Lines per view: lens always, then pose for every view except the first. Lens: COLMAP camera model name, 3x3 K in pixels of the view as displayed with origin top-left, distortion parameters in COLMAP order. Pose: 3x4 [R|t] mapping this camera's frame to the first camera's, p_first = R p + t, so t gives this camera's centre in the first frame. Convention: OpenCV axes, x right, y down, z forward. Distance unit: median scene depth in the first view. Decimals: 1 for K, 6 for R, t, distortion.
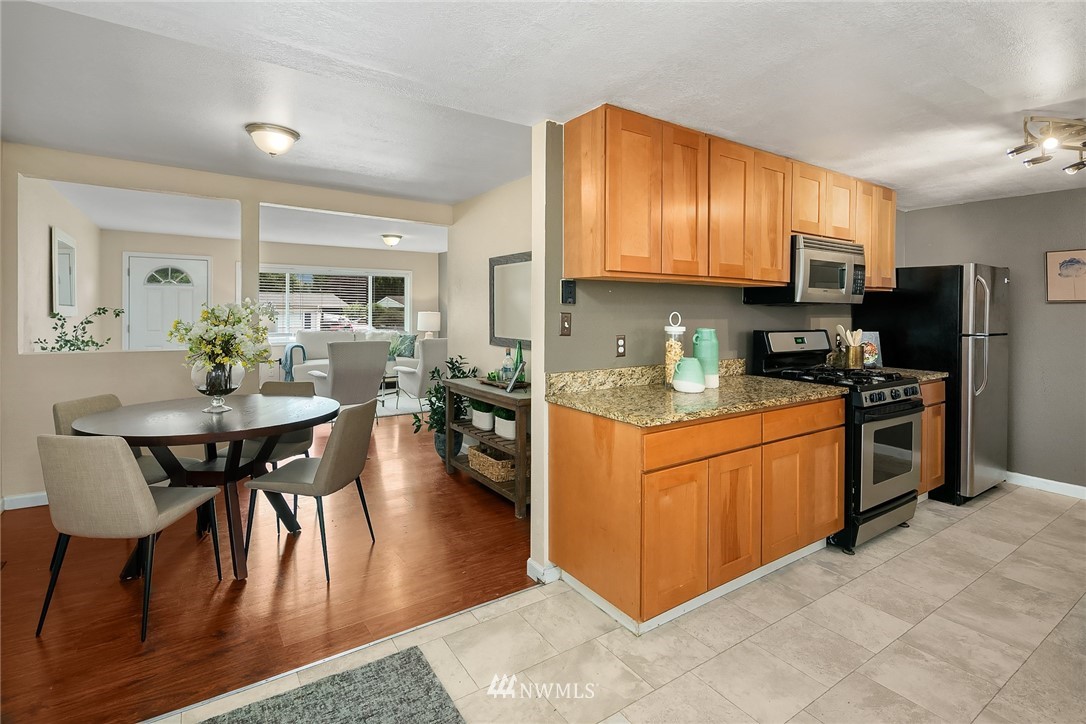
lens RADIAL K [[530.1, 0, 543.7], [0, 530.1, 318.8], [0, 0, 1]] dist [-0.001563, -0.000716]
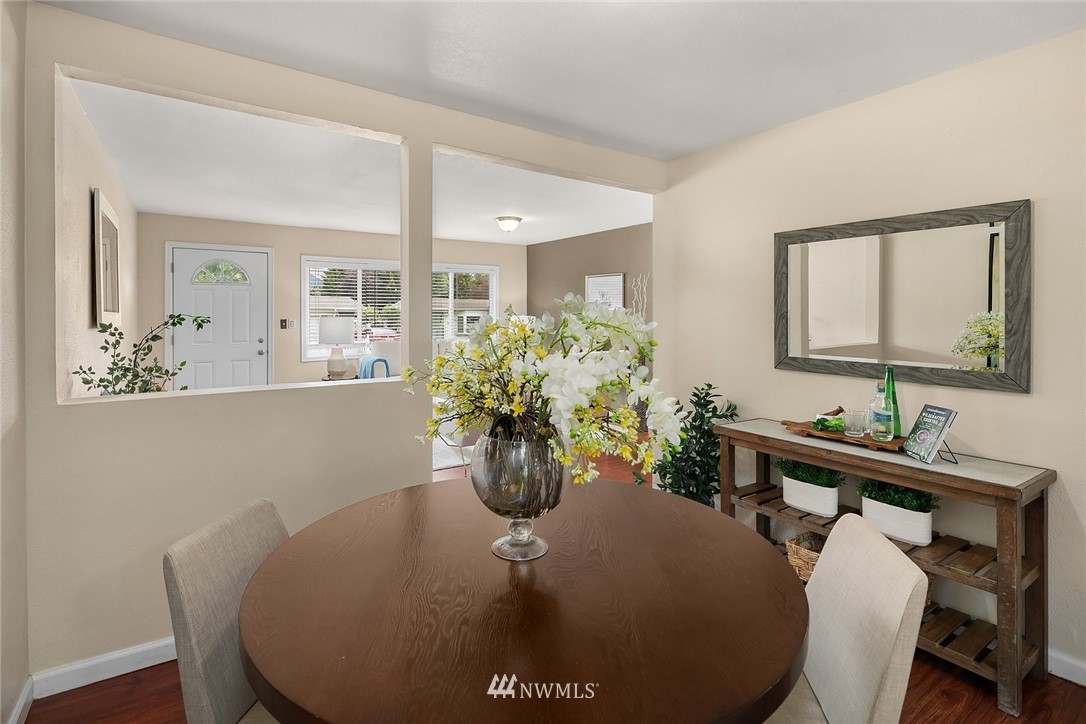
lens RADIAL K [[538.8, 0, 541.6], [0, 538.8, 315.7], [0, 0, 1]] dist [-0.000249, -0.000088]
pose [[0.999864, -0.006581, -0.015135, -0.378725], [0.006444, 0.999939, -0.009023, -0.010925], [0.015193, 0.008924, 0.999845, 0.354410]]
